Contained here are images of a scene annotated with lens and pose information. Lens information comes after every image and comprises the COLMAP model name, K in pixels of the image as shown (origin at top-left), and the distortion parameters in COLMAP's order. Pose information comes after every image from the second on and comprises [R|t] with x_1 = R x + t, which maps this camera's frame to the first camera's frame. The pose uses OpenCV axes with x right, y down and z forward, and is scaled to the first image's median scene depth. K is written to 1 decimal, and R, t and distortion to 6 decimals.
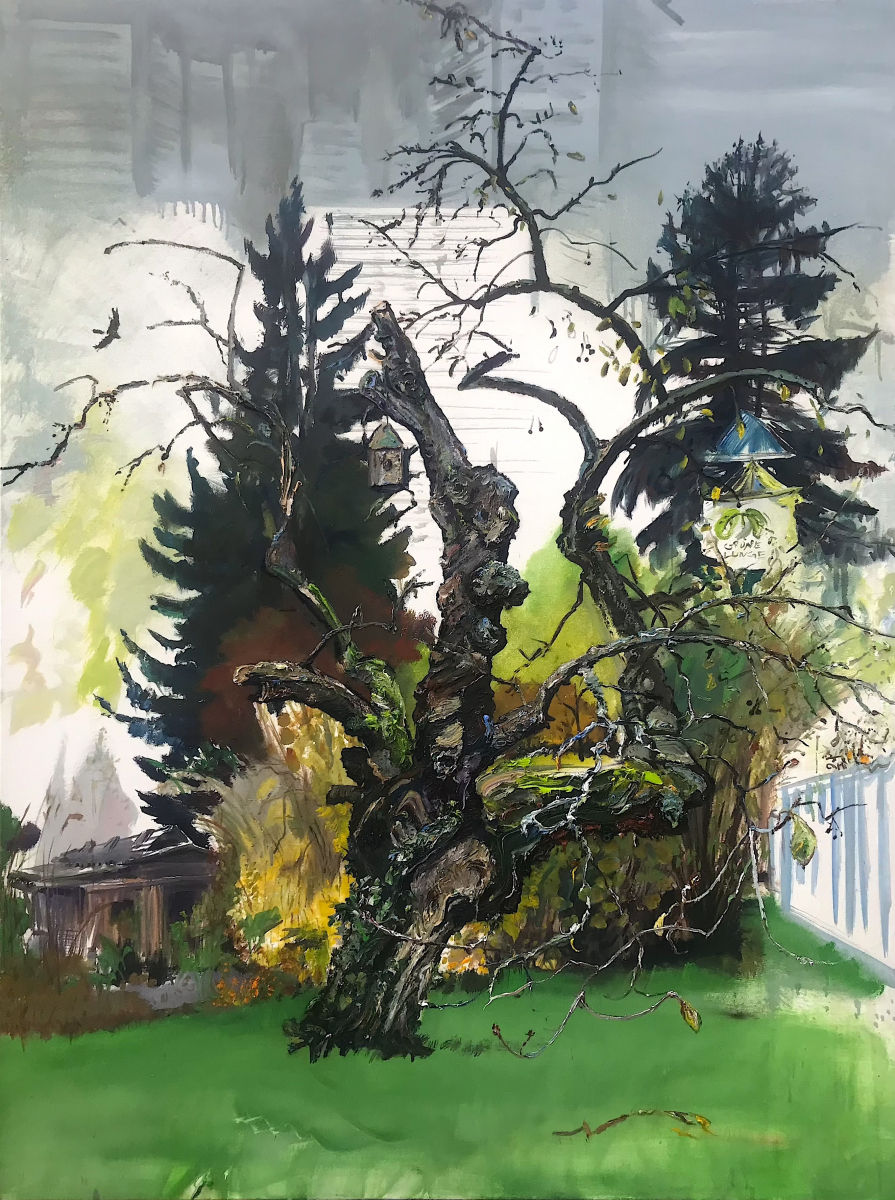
lens RADIAL K [[969.0, 0, 447.9], [0, 969.0, 600.7], [0, 0, 1]] dist [0.034386, -0.053731]
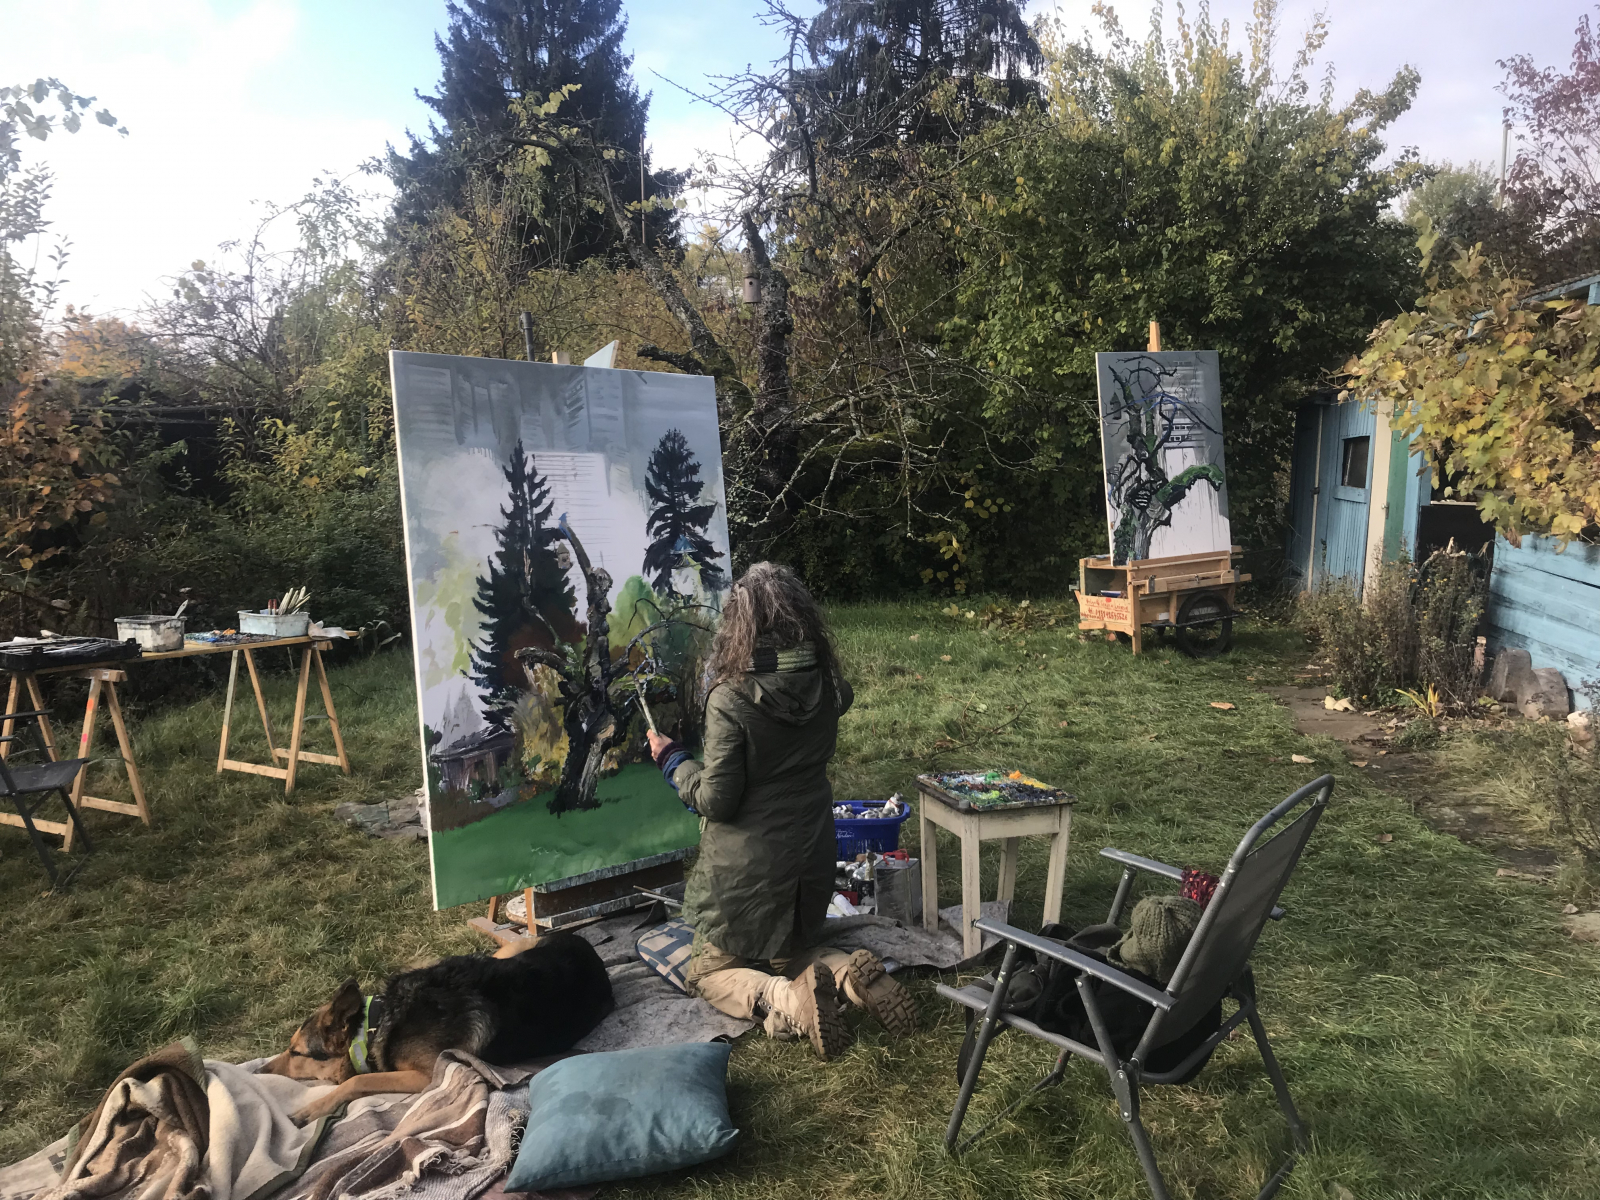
lens RADIAL K [[1292.0, 0, 802.9], [0, 1292.0, 597.0], [0, 0, 1]] dist [0.034386, -0.053731]
pose [[0.717462, -0.058847, 0.694108, -1.834311], [0.097438, 0.995107, -0.016352, 0.058297], [-0.689750, 0.079364, 0.719685, -1.659524]]
